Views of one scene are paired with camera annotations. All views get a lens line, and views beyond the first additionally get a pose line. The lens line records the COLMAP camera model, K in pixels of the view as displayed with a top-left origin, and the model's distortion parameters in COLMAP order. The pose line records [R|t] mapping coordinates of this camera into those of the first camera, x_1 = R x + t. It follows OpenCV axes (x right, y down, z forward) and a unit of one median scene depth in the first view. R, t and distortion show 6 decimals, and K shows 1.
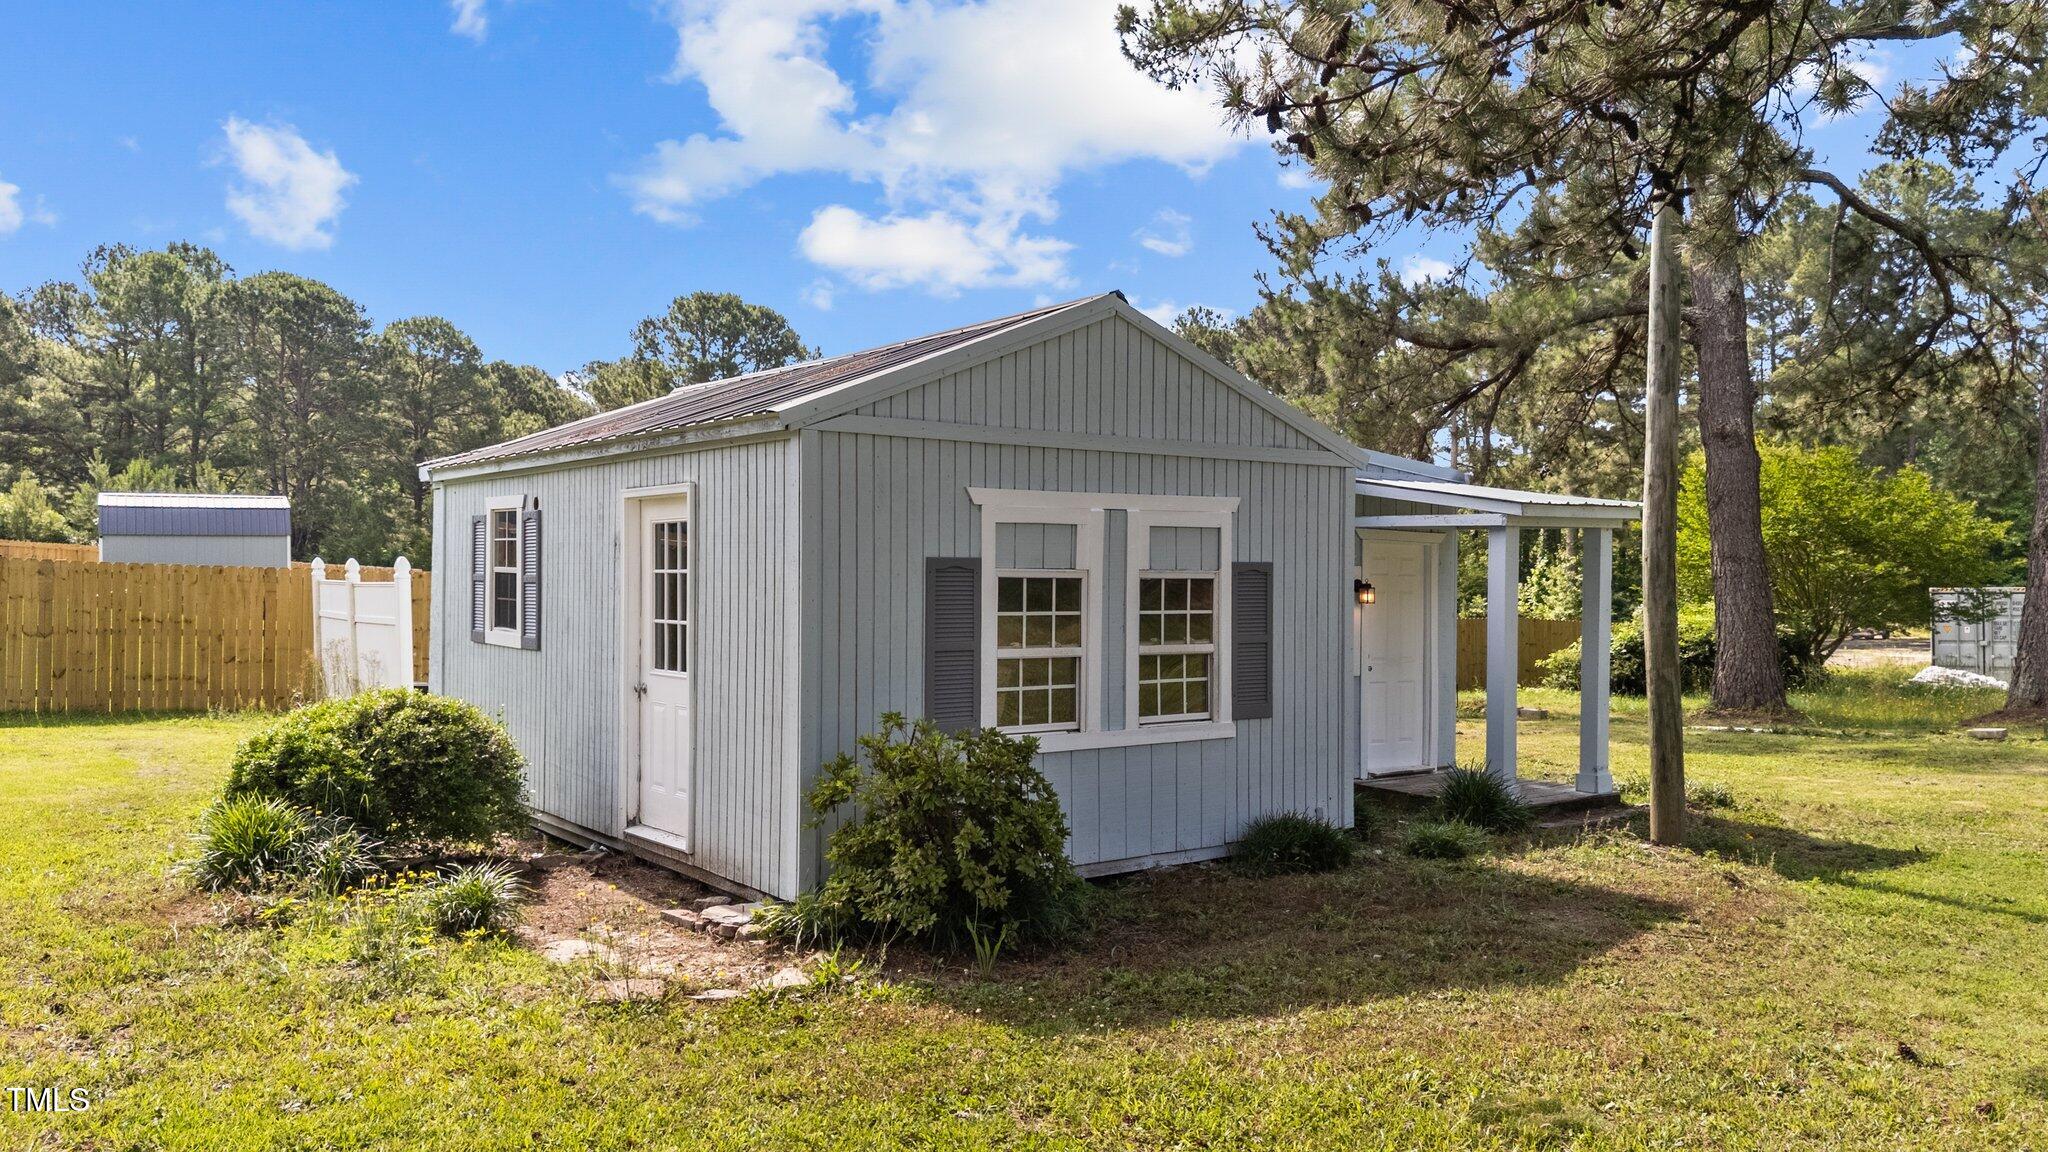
lens RADIAL K [[1520.1, 0, 1023.6], [0, 1520.1, 576.9], [0, 0, 1]] dist [0.070852, -0.075390]
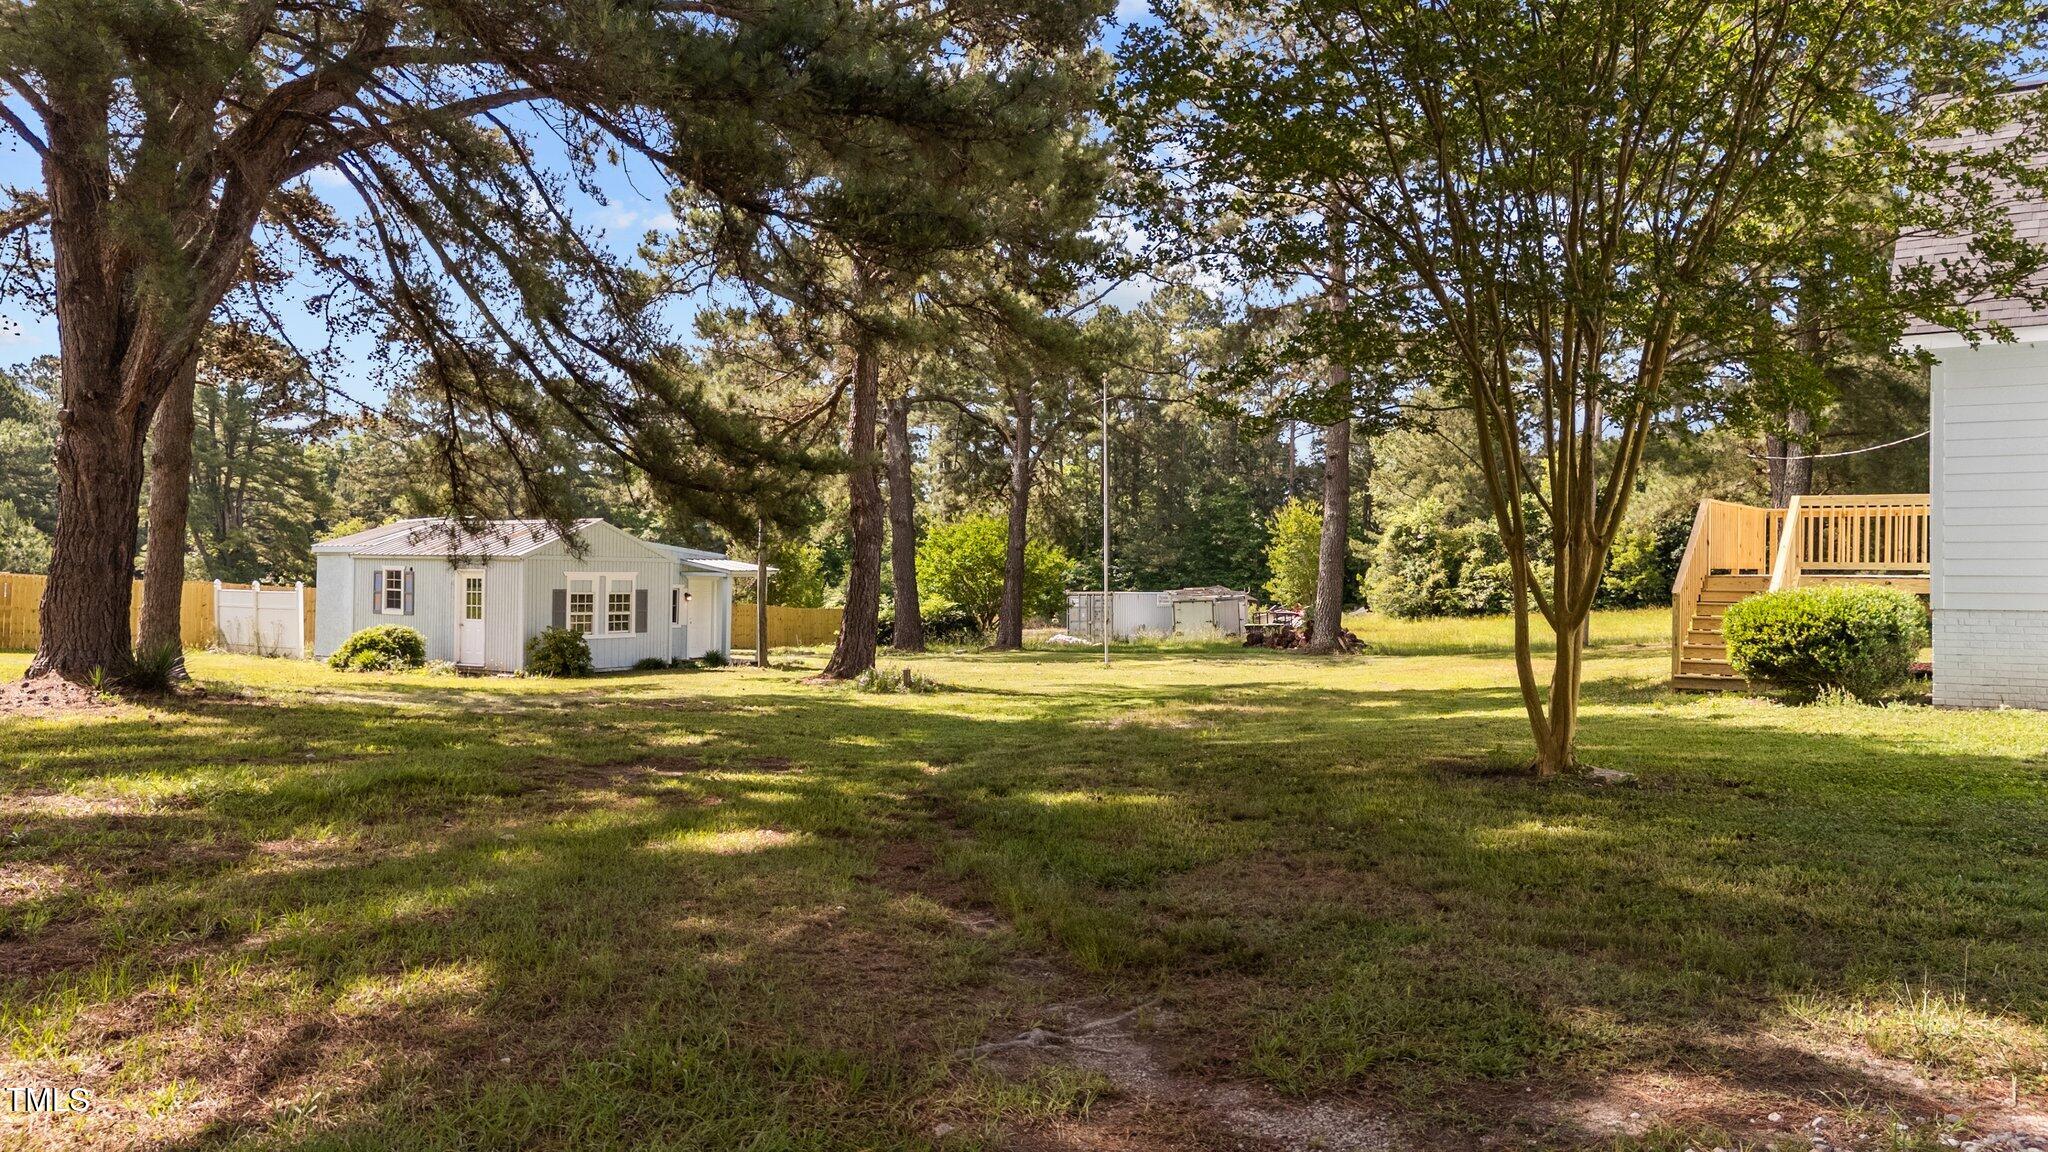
lens RADIAL K [[1520.1, 0, 1028.4], [0, 1520.1, 577.6], [0, 0, 1]] dist [0.070852, -0.075390]
pose [[0.943954, 0.007938, 0.329982, -0.190494], [-0.008279, 0.999966, -0.000373, -0.047409], [-0.329974, -0.002380, 0.943987, -2.890167]]
